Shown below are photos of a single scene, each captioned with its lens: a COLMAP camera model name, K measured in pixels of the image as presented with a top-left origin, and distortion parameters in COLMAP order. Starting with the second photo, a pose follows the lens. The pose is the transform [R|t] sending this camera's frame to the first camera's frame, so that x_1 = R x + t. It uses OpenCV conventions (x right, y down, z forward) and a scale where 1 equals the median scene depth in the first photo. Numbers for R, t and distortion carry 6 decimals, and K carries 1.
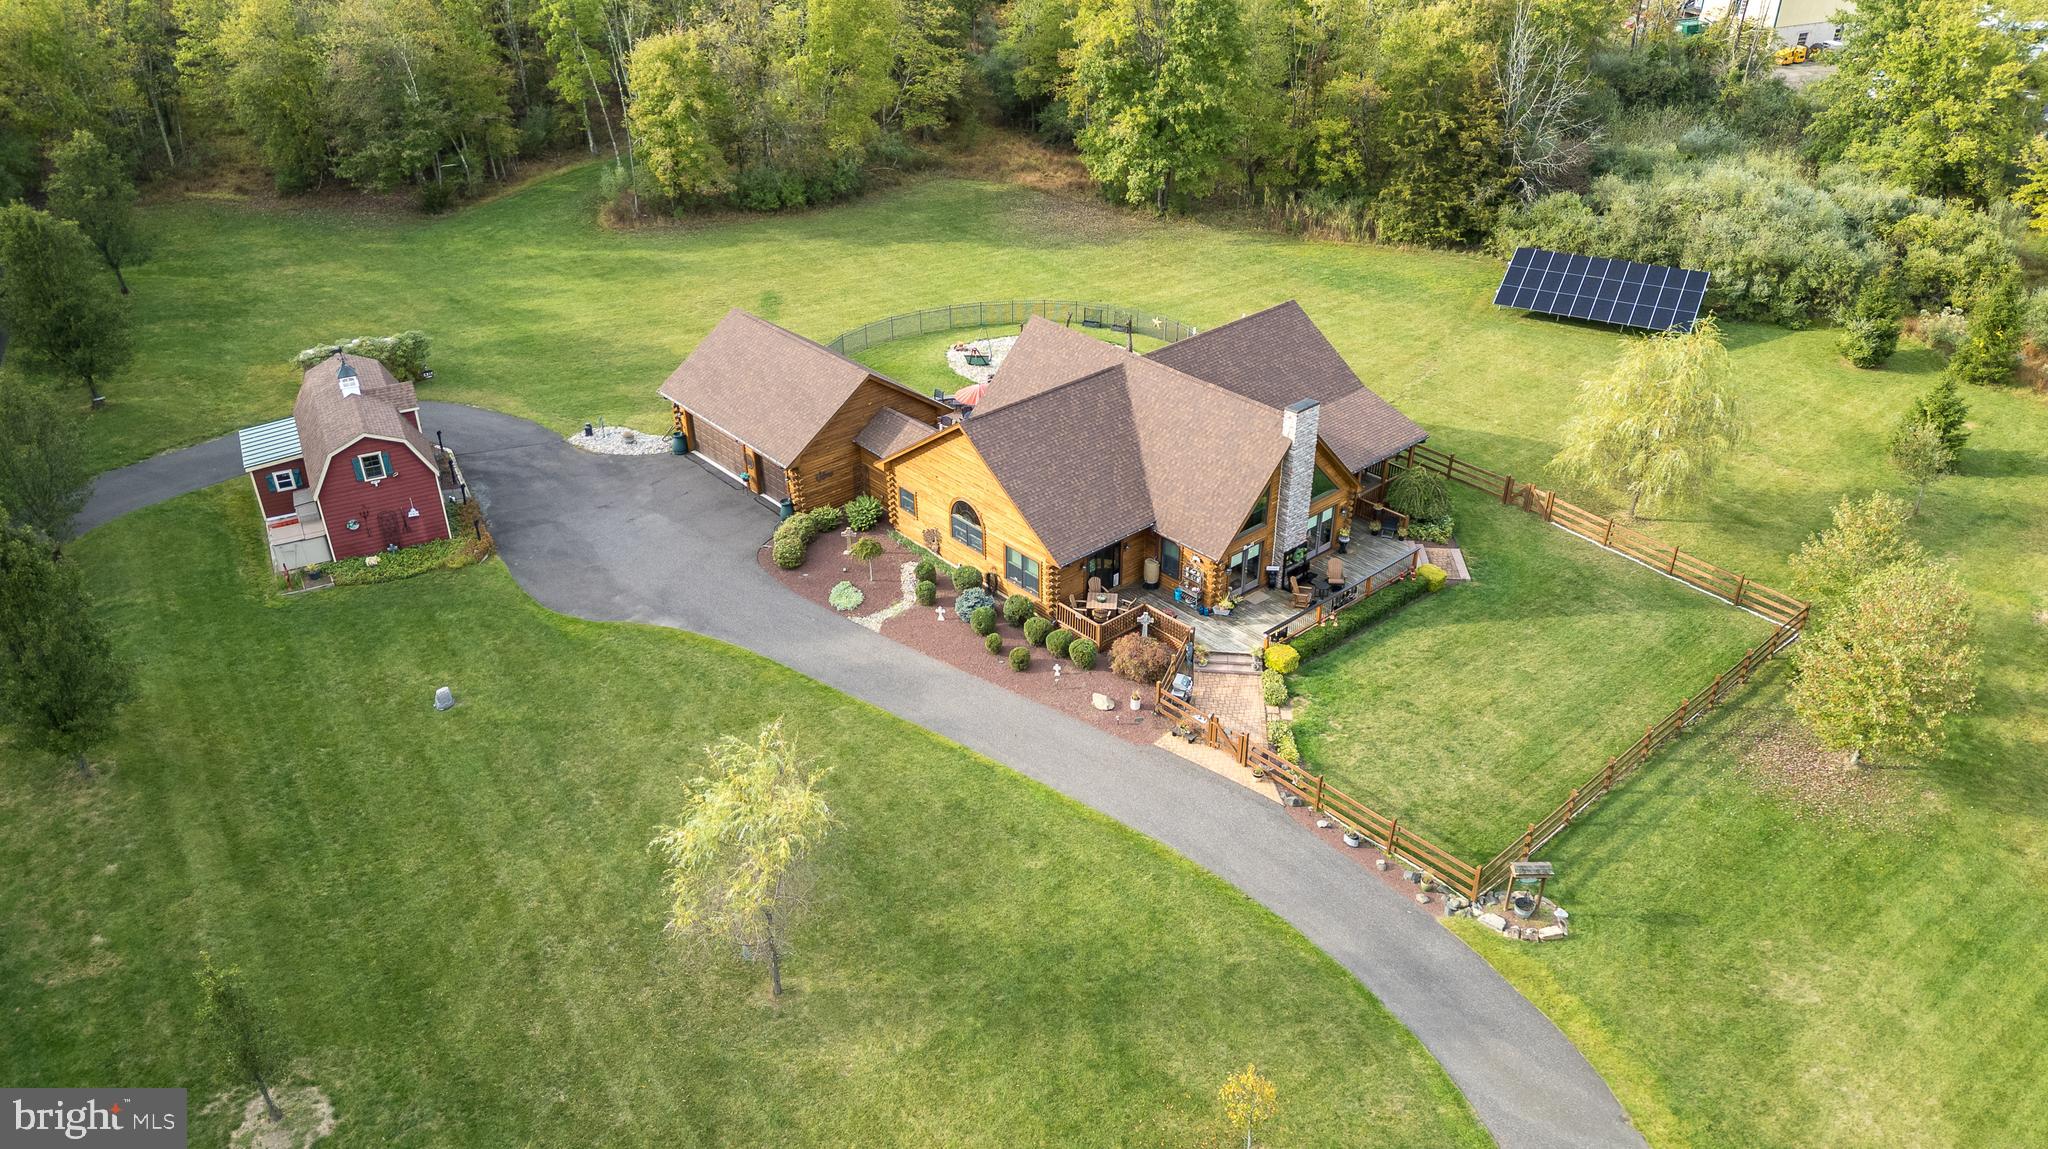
lens RADIAL K [[1446.3, 0, 1017.1], [0, 1446.3, 566.1], [0, 0, 1]] dist [0.091254, -0.093823]
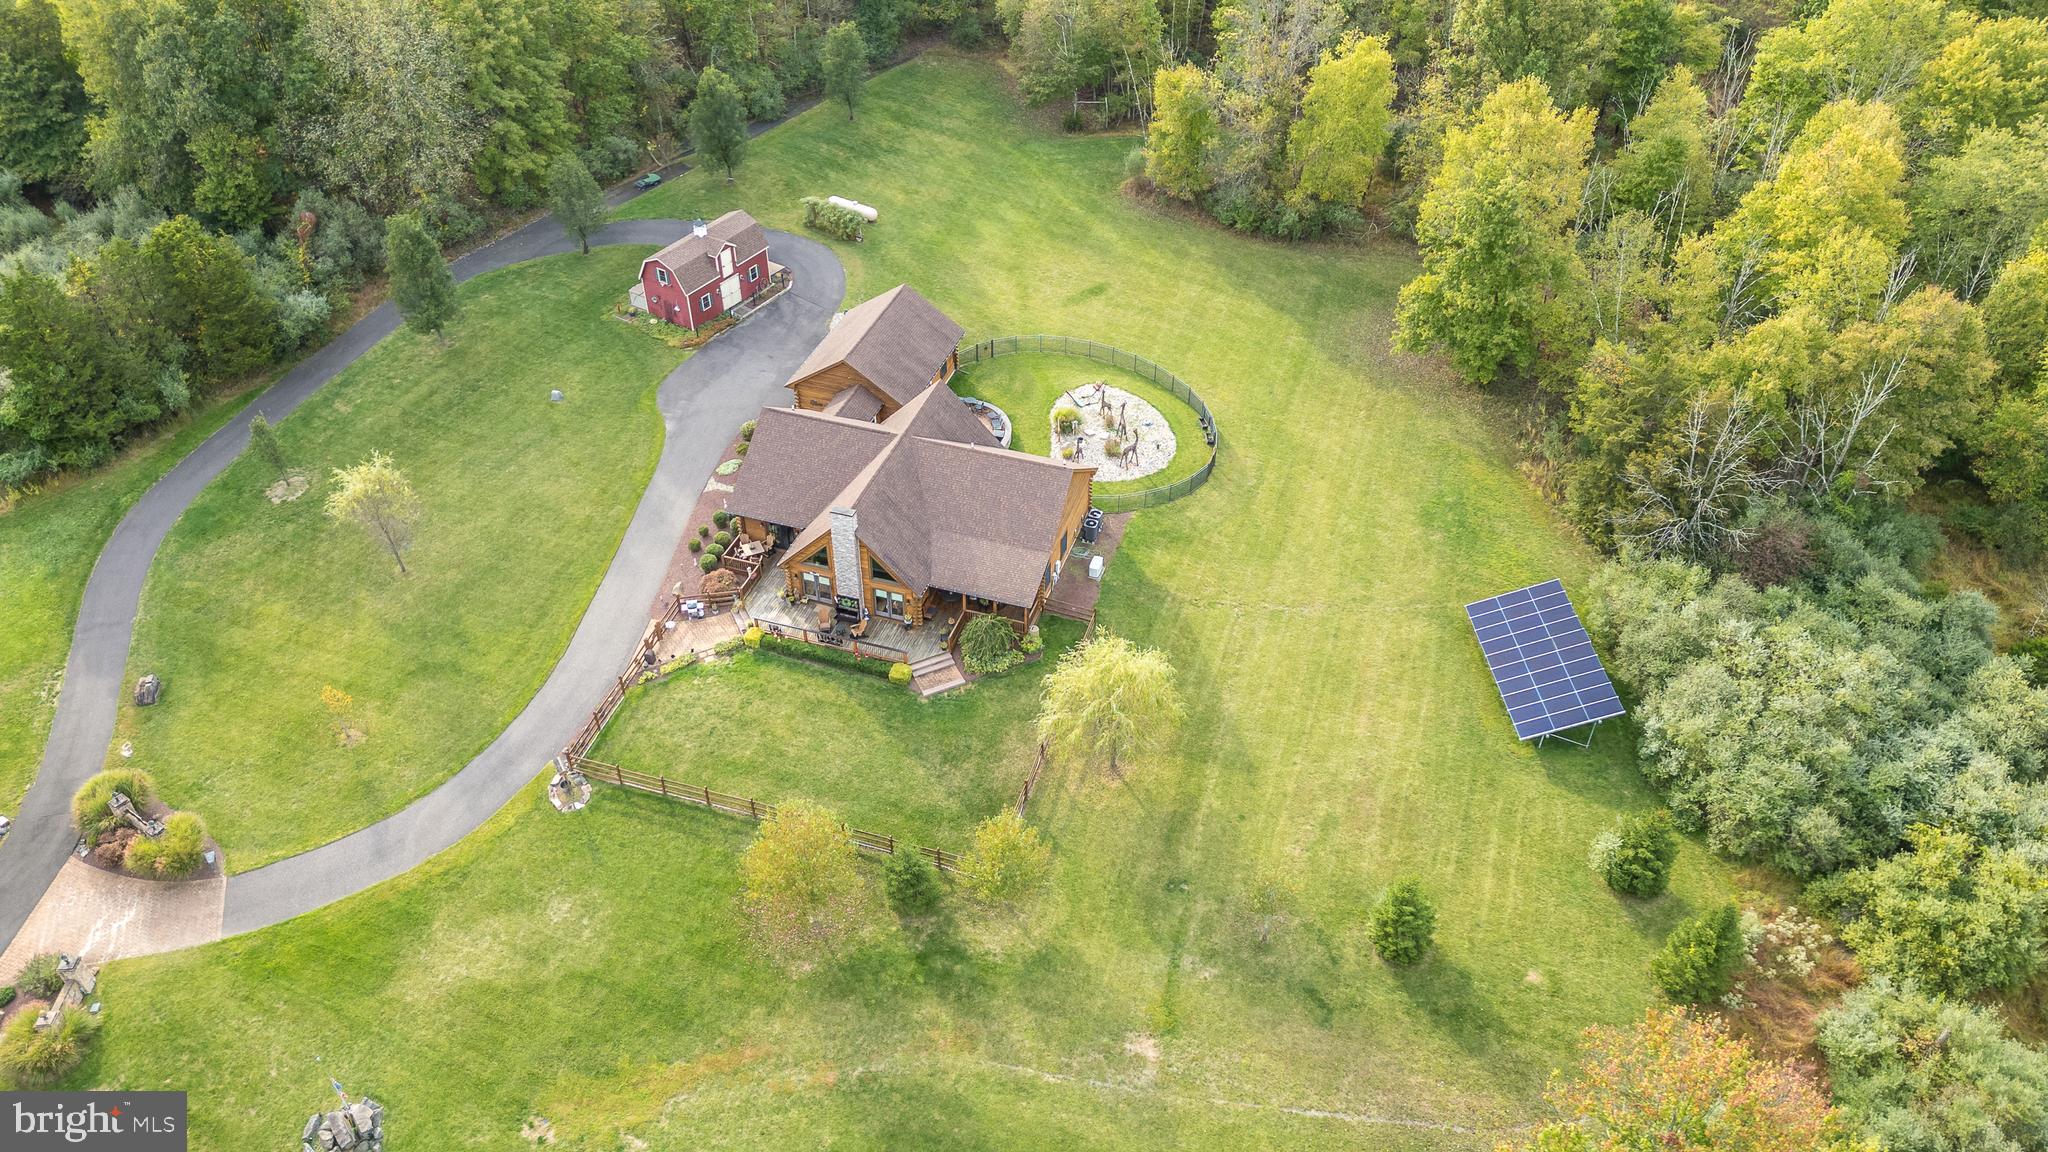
lens RADIAL K [[1446.3, 0, 1017.1], [0, 1446.3, 567.6], [0, 0, 1]] dist [0.091254, -0.093823]
pose [[0.501816, 0.557831, -0.661064, 1.132638], [-0.443156, 0.822139, 0.357351, -0.585235], [0.742828, 0.113630, 0.659769, 0.158273]]
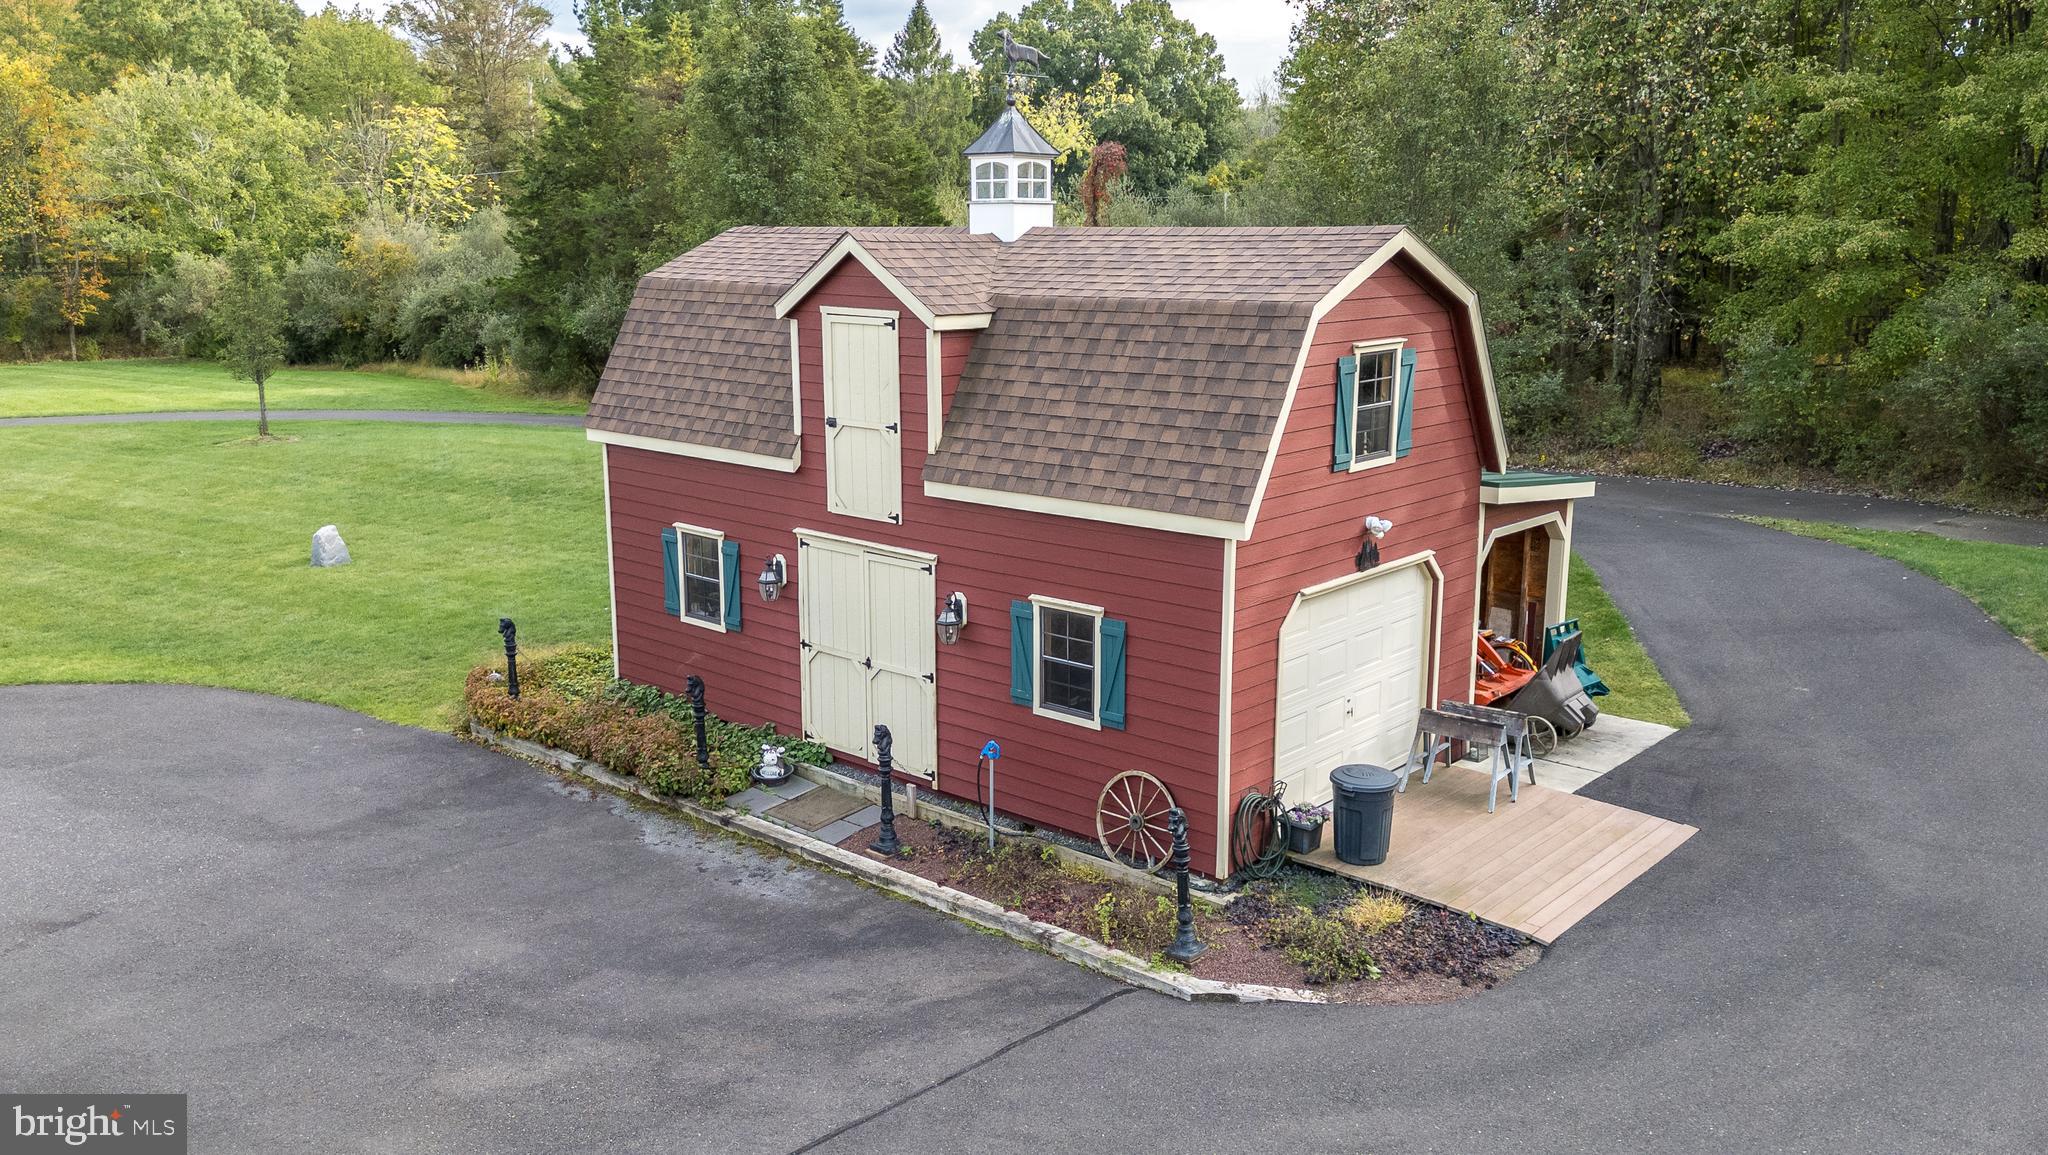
lens RADIAL K [[1614.1, 0, 1024.0], [0, 1614.1, 577.5], [0, 0, 1]] dist [0.112084, -0.152075]
pose [[-0.931403, 0.082498, -0.354517, -0.347381], [-0.179906, 0.742351, 0.645406, -0.255206], [0.316421, 0.664913, -0.676586, 1.221854]]
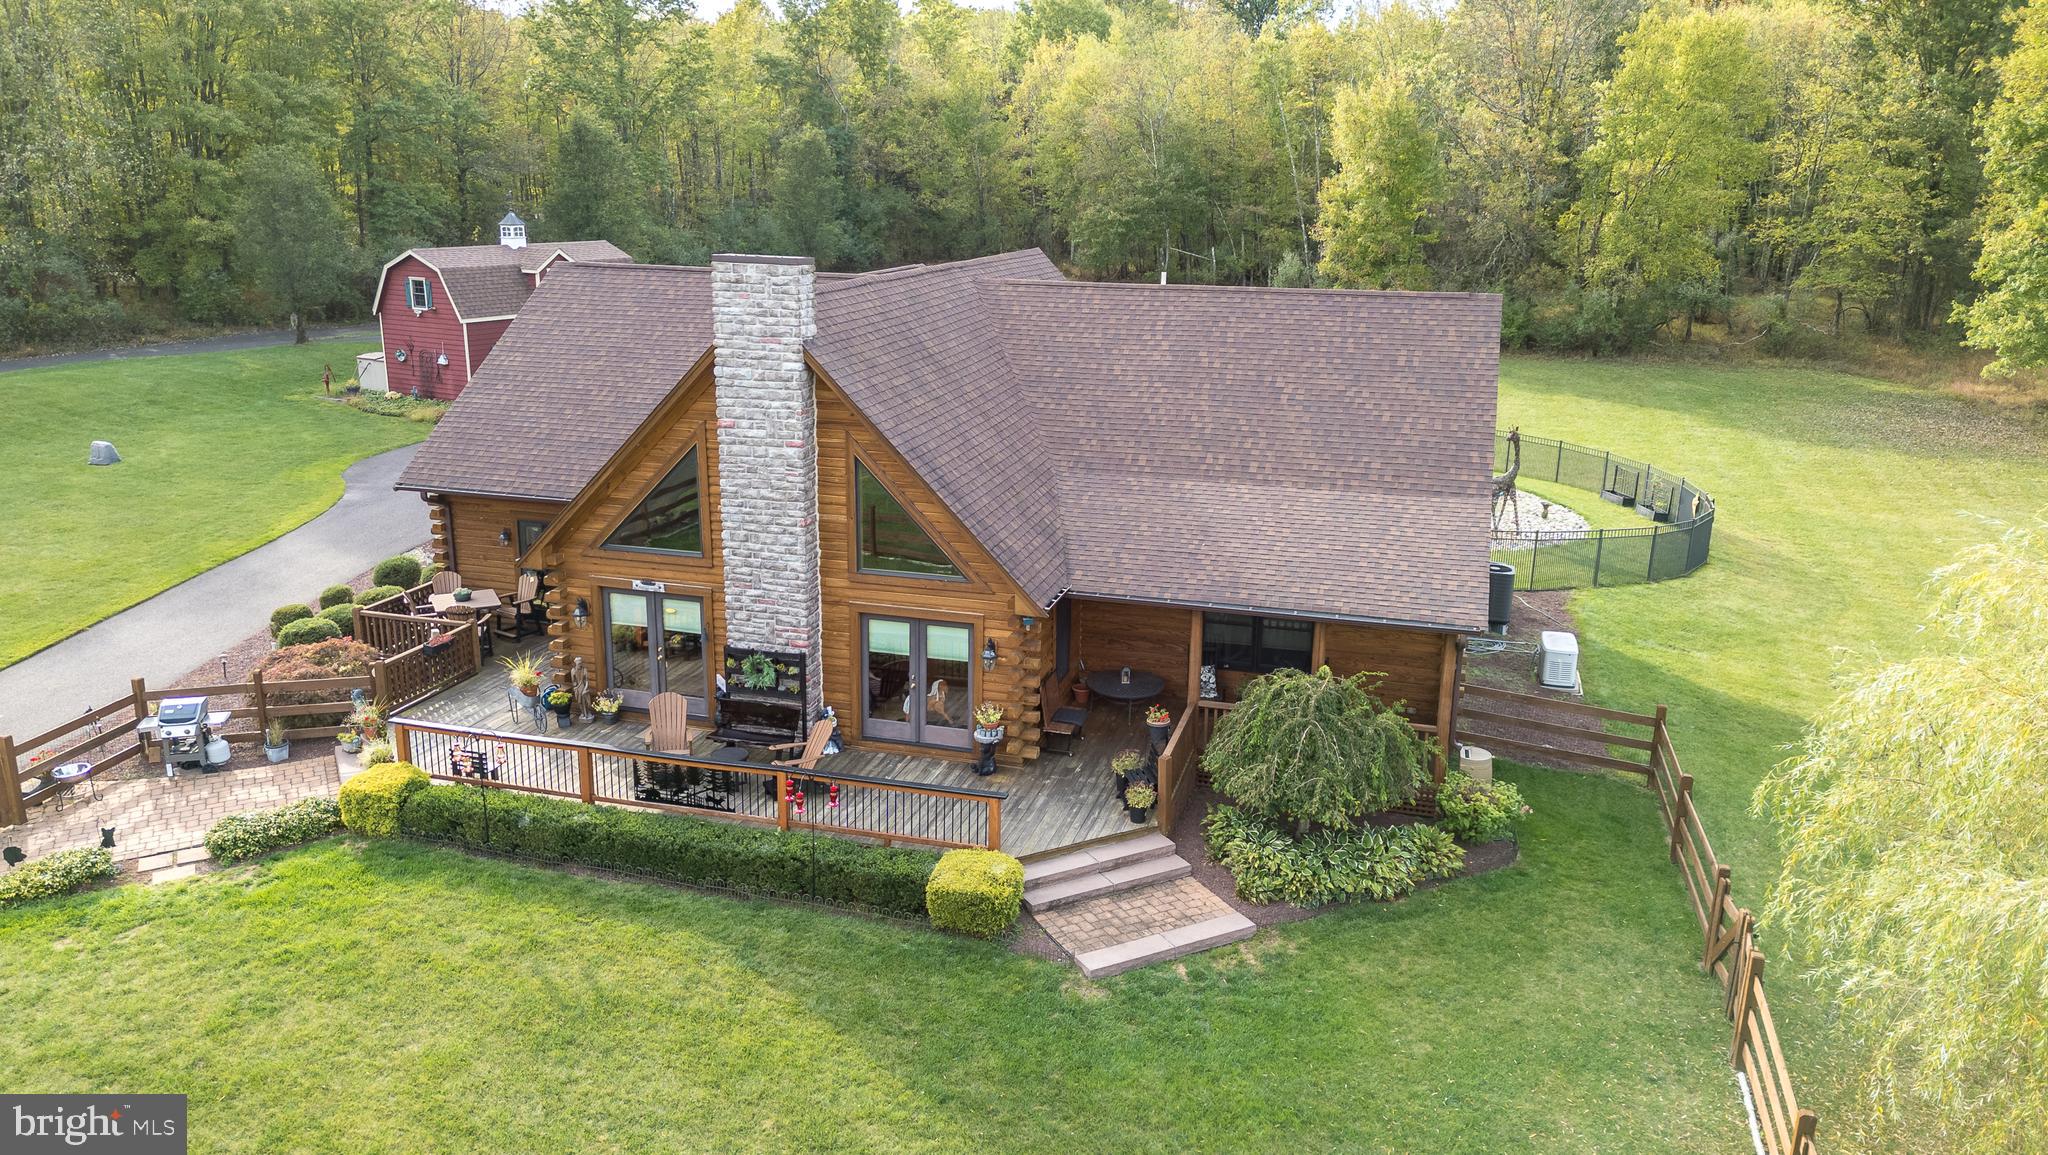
lens RADIAL K [[1473.2, 0, 1017.3], [0, 1473.2, 572.9], [0, 0, 1]] dist [0.089263, -0.099482]
pose [[0.534576, 0.236806, -0.811265, 0.510130], [-0.442219, 0.896414, -0.029735, -0.046663], [0.720188, 0.374652, 0.583922, 0.753522]]
